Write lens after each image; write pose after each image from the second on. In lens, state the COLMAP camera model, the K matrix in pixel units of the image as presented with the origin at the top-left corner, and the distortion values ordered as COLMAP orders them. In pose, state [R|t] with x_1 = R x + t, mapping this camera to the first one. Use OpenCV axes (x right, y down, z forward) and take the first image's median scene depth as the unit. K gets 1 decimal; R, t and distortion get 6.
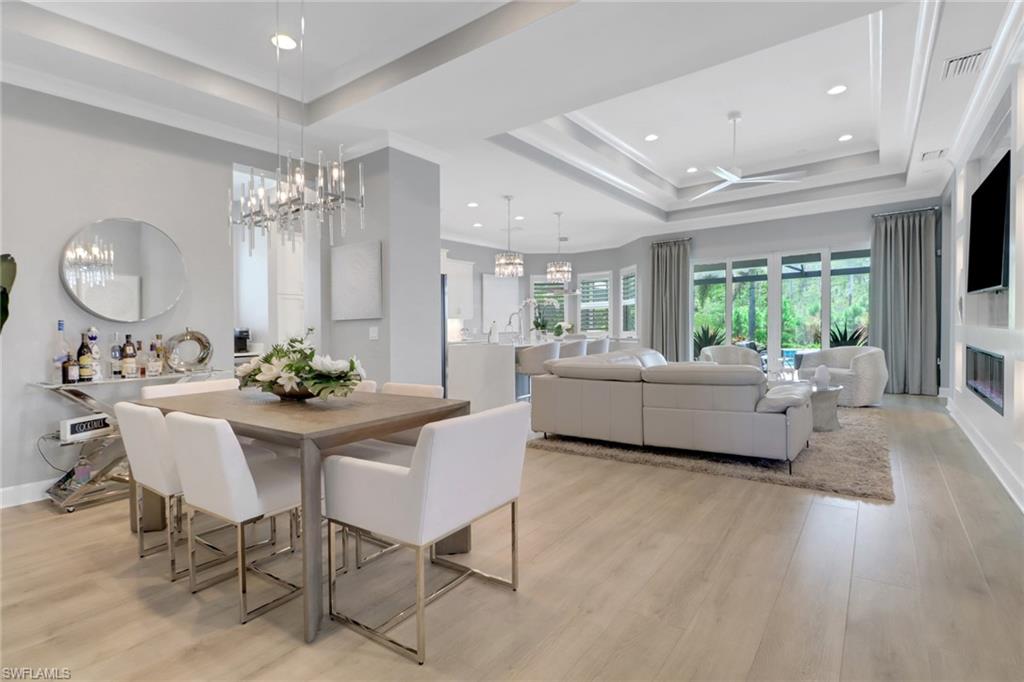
lens RADIAL K [[493.2, 0, 501.5], [0, 493.2, 338.1], [0, 0, 1]] dist [-0.026329, -0.001801]
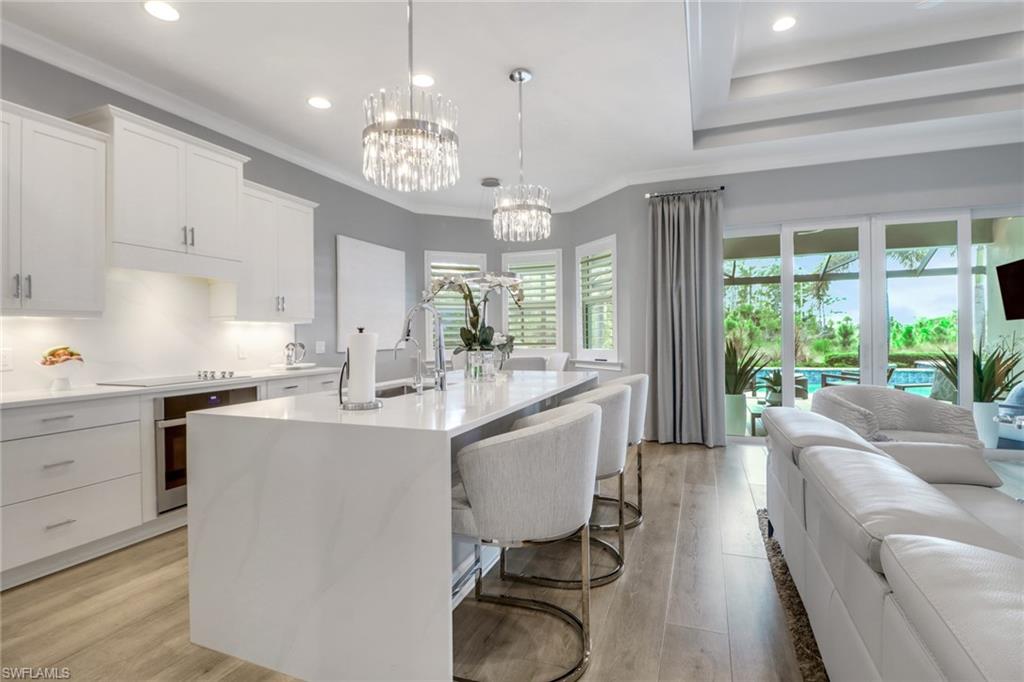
lens RADIAL K [[494.7, 0, 510.2], [0, 494.7, 343.8], [0, 0, 1]] dist [-0.003024, -0.000281]
pose [[0.961117, 0.009828, 0.275966, -0.009784], [-0.007781, 0.999933, -0.008513, -0.020884], [-0.276031, 0.006035, 0.961130, 0.645620]]
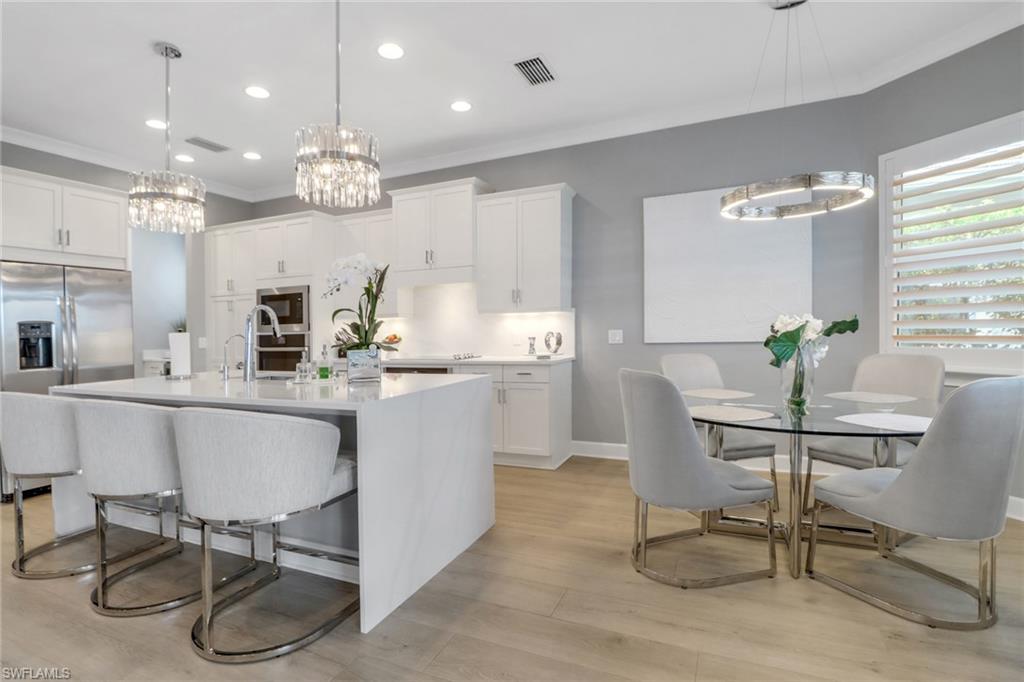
lens RADIAL K [[493.2, 0, 501.5], [0, 493.2, 338.1], [0, 0, 1]] dist [-0.026329, -0.001801]
pose [[0.236535, 0.022534, -0.971362, 0.470935], [-0.005728, 0.999746, 0.021798, -0.031353], [0.971606, 0.000408, 0.236604, 1.107893]]
